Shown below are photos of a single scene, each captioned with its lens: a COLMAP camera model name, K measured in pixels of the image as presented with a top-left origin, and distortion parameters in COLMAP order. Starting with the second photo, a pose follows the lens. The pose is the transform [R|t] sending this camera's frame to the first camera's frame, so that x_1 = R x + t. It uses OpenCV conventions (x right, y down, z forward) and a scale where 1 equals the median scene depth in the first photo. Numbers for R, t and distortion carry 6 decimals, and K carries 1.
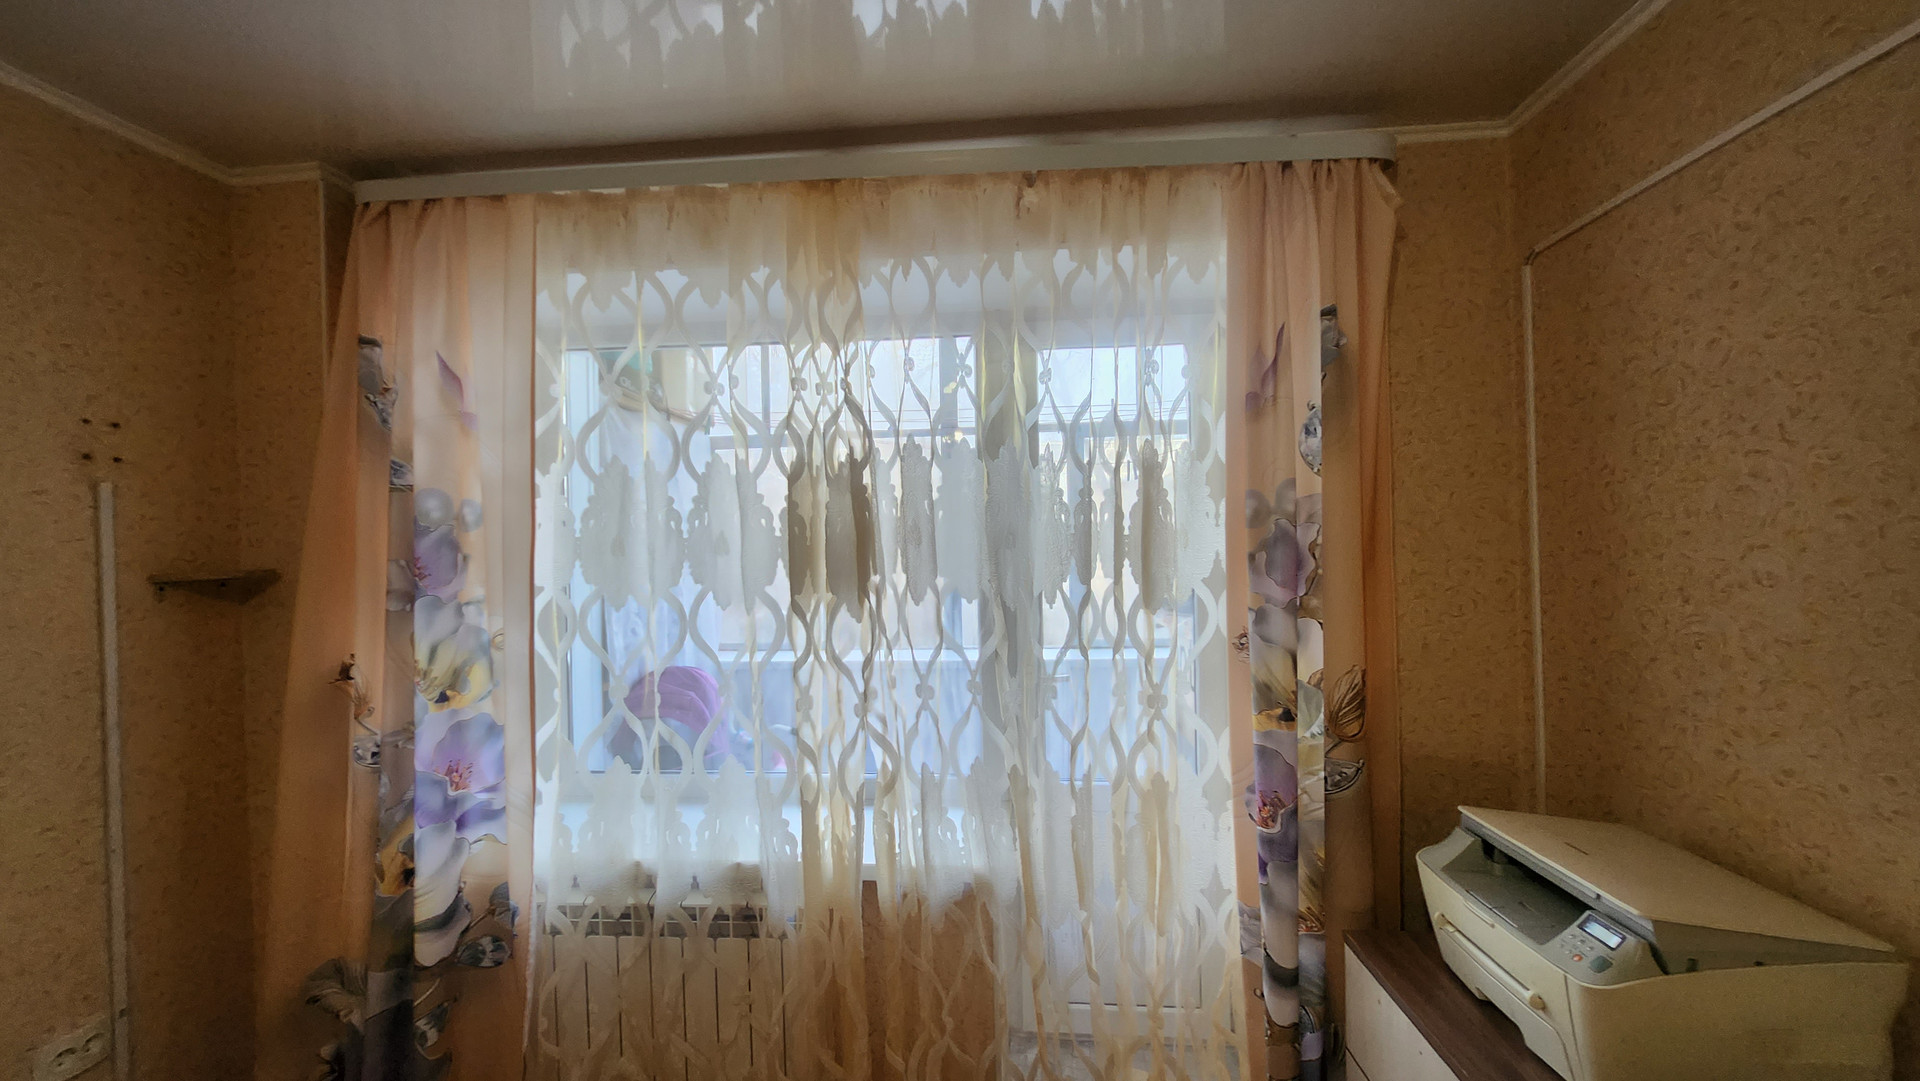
lens RADIAL K [[746.4, 0, 982.6], [0, 746.4, 547.0], [0, 0, 1]] dist [-0.010160, 0.000450]
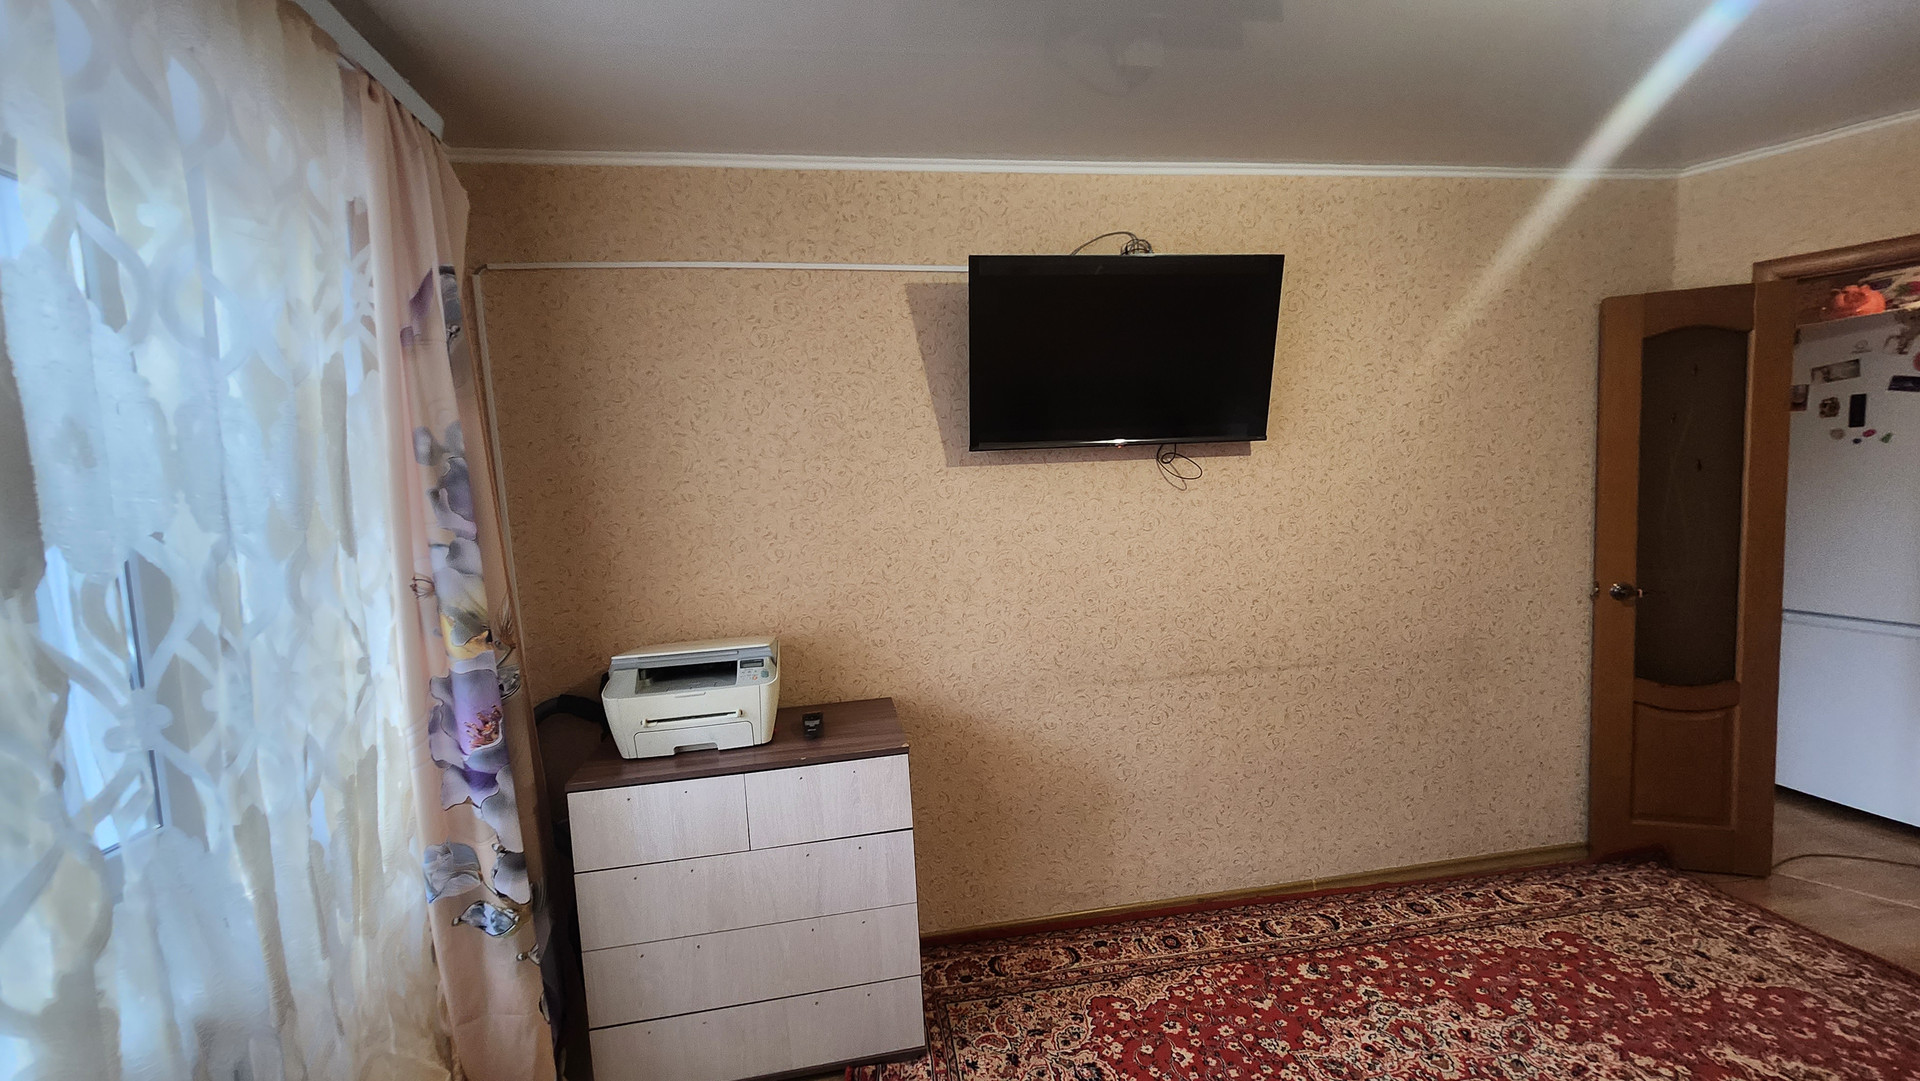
lens RADIAL K [[793.9, 0, 892.5], [0, 793.9, 547.8], [0, 0, 1]] dist [0.001337, 0.001085]
pose [[-0.221494, -0.046538, 0.974051, -0.751446], [0.056120, 0.996597, 0.060377, 0.050768], [-0.973545, 0.068037, -0.218129, 0.584500]]
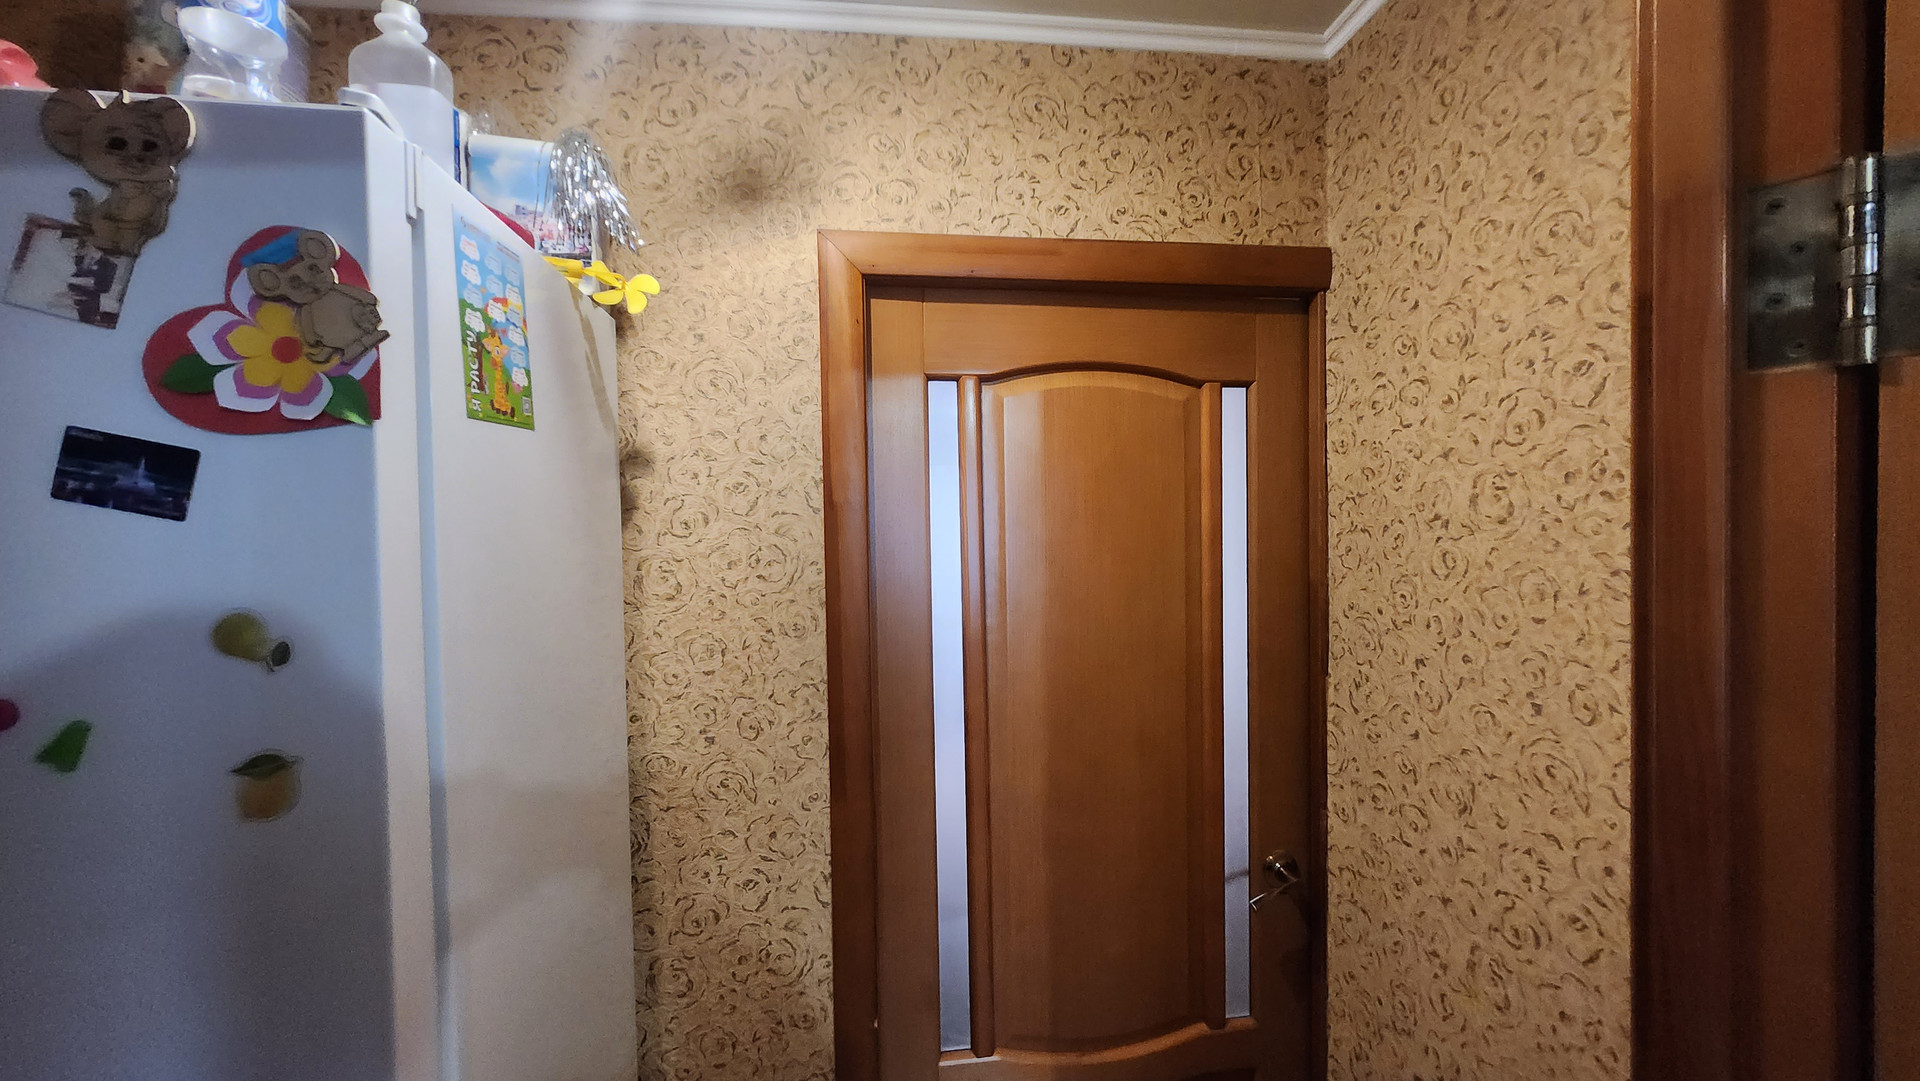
lens RADIAL K [[760.2, 0, 956.0], [0, 760.2, 545.1], [0, 0, 1]] dist [-0.002655, 0.002574]
pose [[-0.980254, 0.044454, -0.192680, 0.138989], [0.037666, 0.998539, 0.038752, -0.041045], [0.194121, 0.030729, -0.980496, -1.475922]]
